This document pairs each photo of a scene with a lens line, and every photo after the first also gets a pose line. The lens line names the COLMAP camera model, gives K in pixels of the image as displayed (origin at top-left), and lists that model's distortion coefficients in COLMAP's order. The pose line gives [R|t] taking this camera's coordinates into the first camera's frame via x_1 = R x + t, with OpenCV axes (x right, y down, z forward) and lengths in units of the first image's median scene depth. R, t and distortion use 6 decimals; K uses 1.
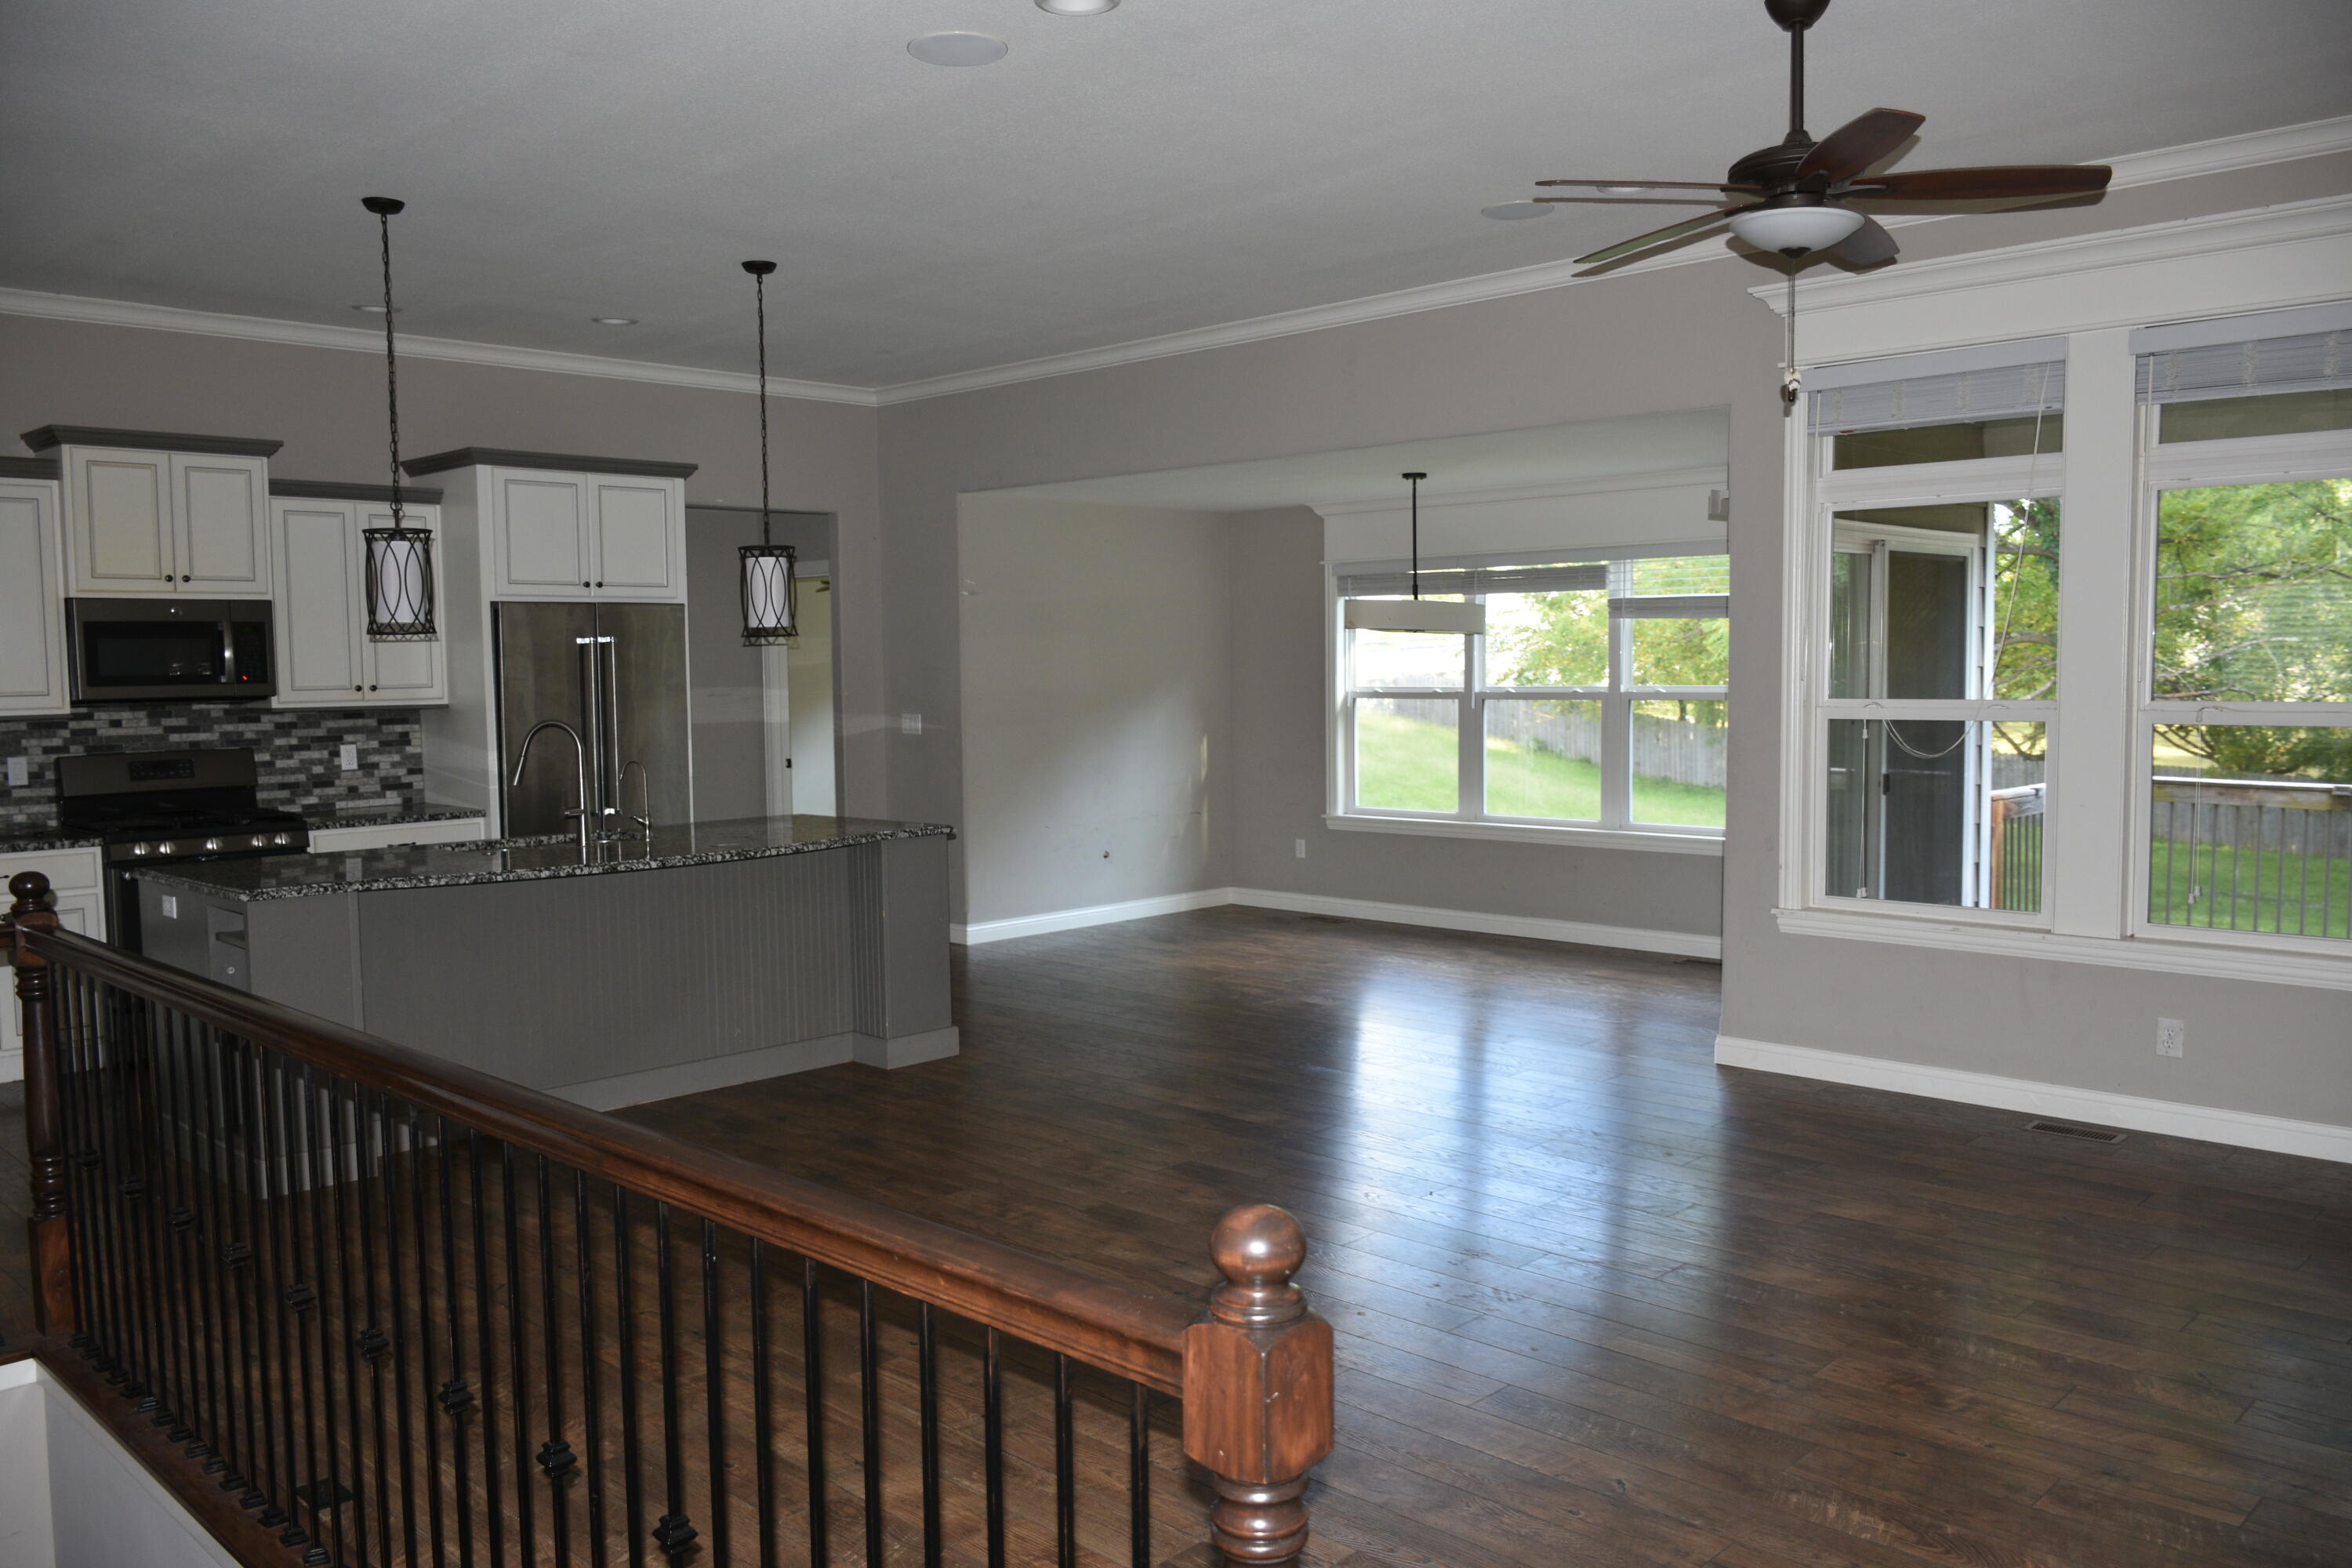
lens RADIAL K [[1793.1, 0, 1157.4], [0, 1793.1, 790.3], [0, 0, 1]] dist [-0.021449, 0.013231]
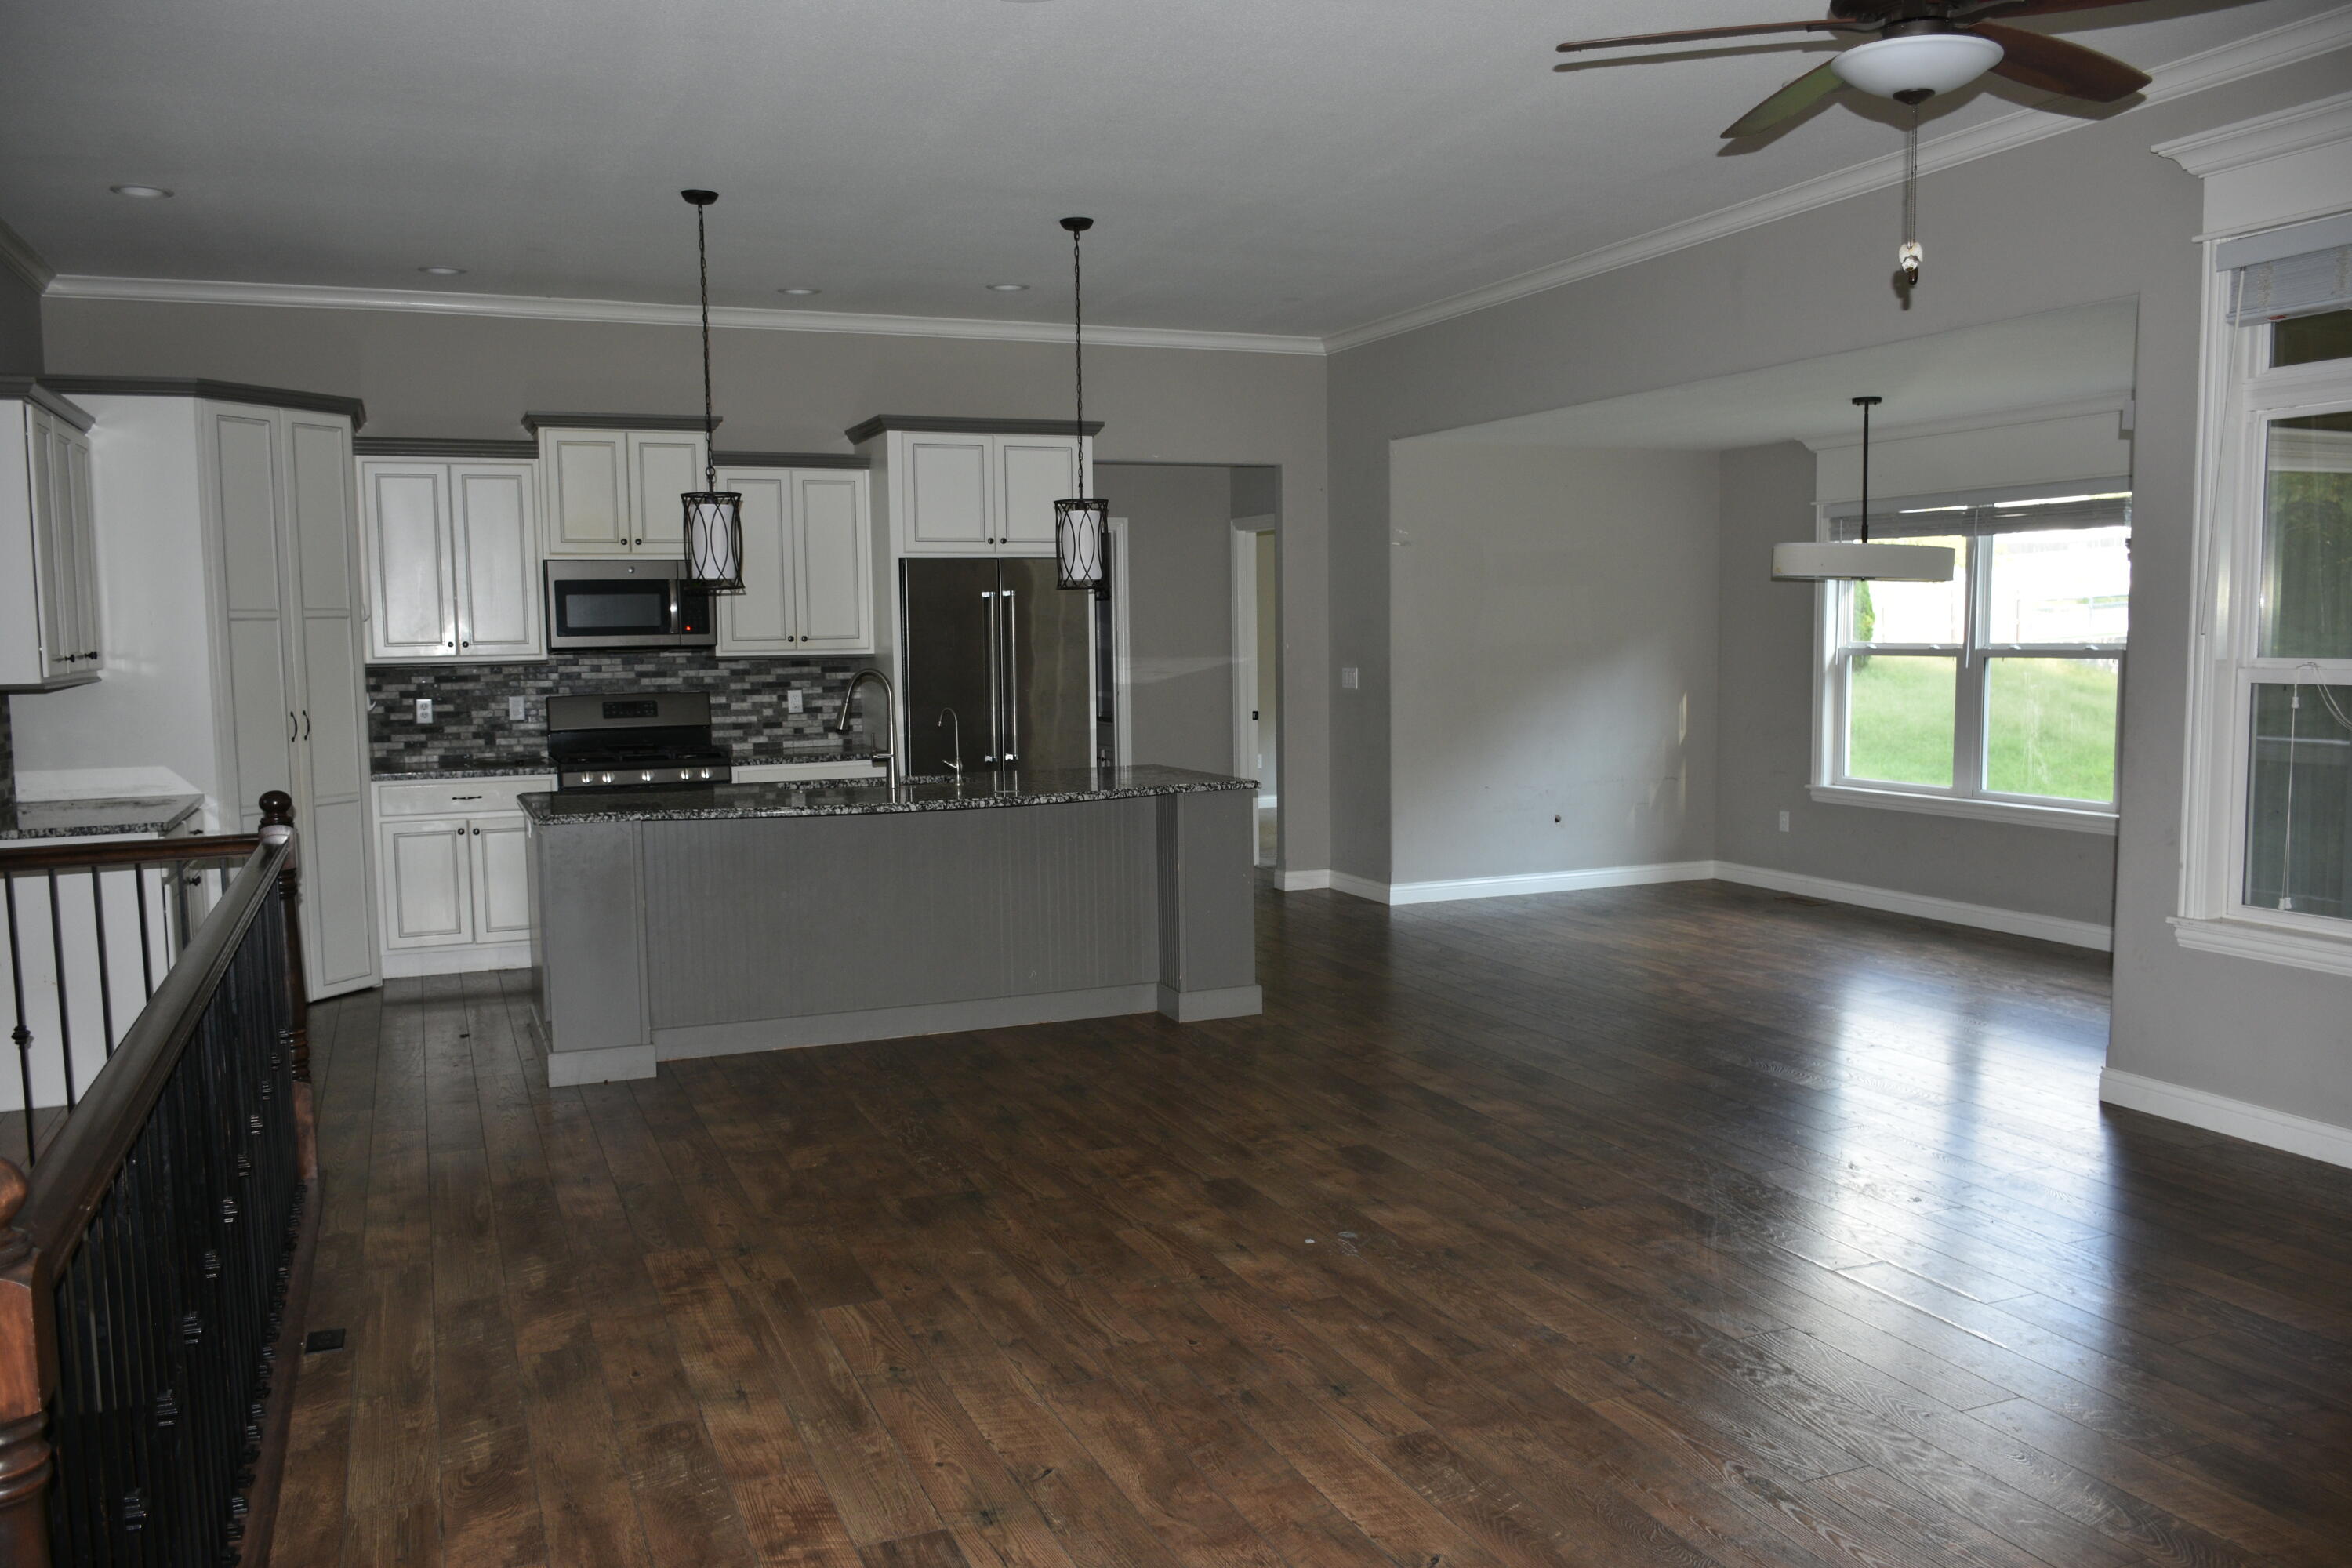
lens RADIAL K [[1793.1, 0, 1171.2], [0, 1793.1, 796.0], [0, 0, 1]] dist [-0.021449, 0.013231]
pose [[0.921487, 0.037034, -0.386638, 0.204922], [-0.026143, 0.999100, 0.033392, -0.003330], [0.387527, -0.020663, 0.921627, 0.070817]]
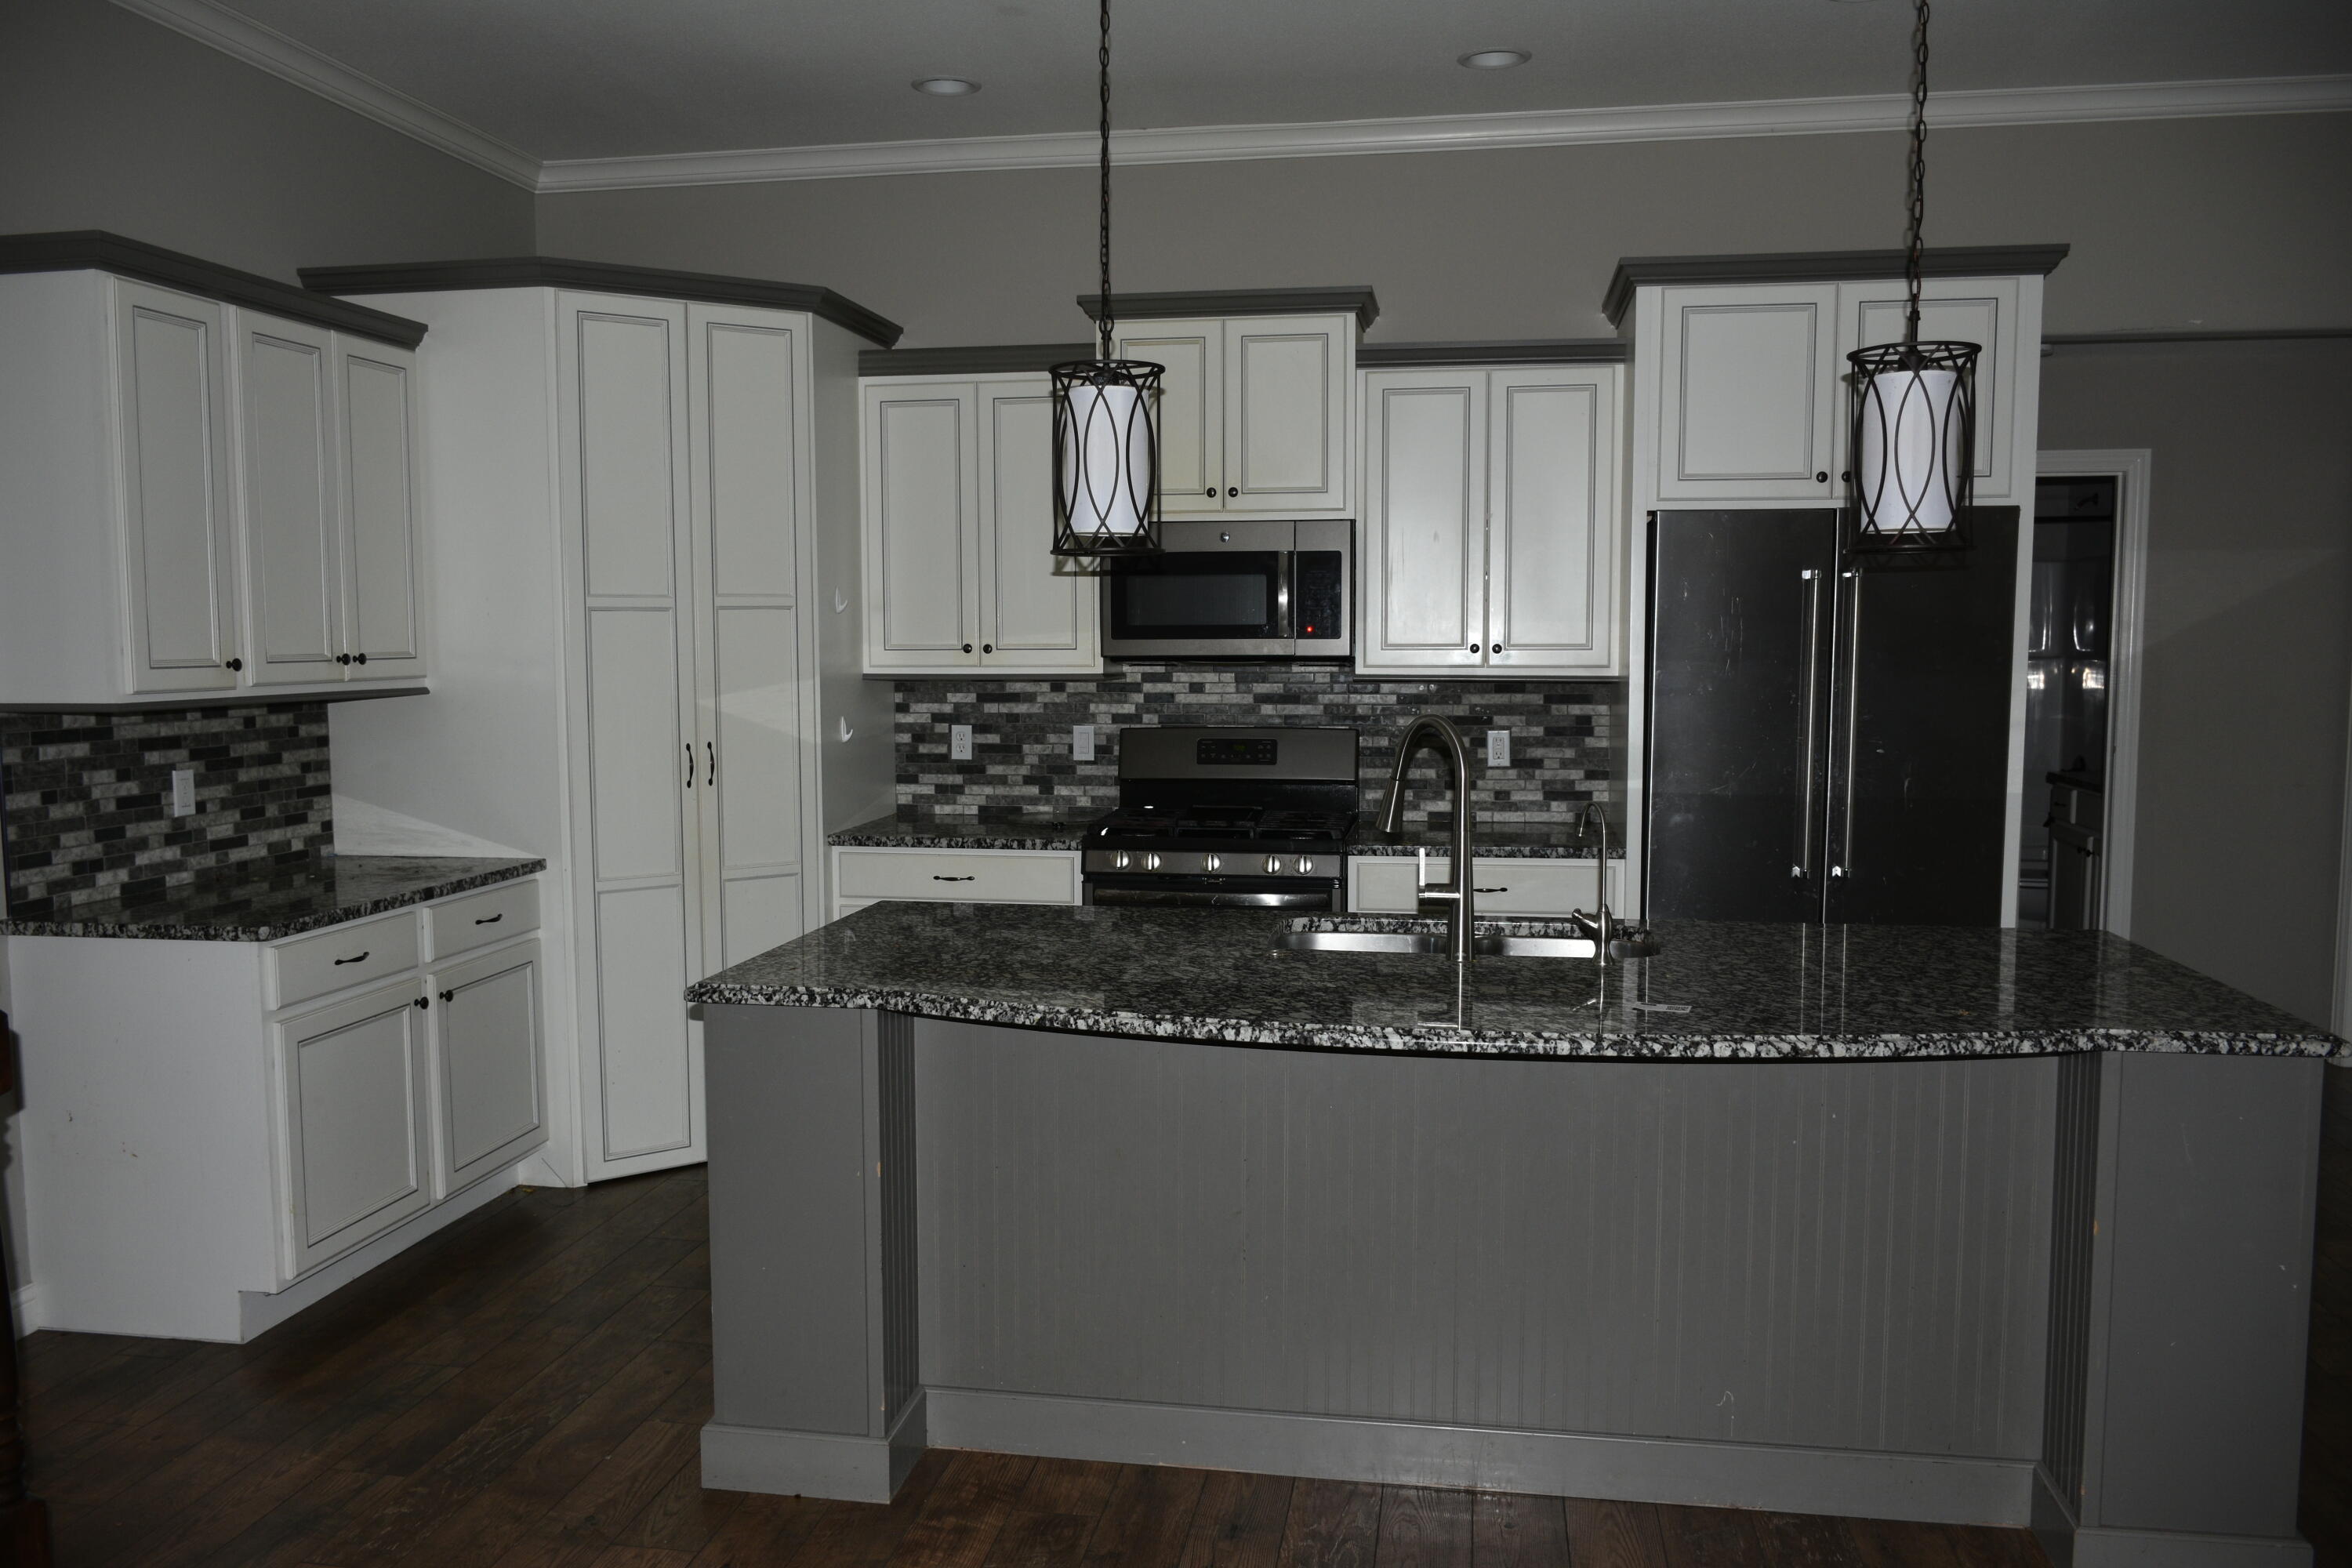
lens RADIAL K [[1793.1, 0, 1178.9], [0, 1793.1, 789.0], [0, 0, 1]] dist [-0.021449, 0.013231]
pose [[0.569138, 0.082706, -0.818072, 0.046358], [-0.064950, 0.996342, 0.055543, -0.035406], [0.819672, 0.021523, 0.572428, 0.535012]]
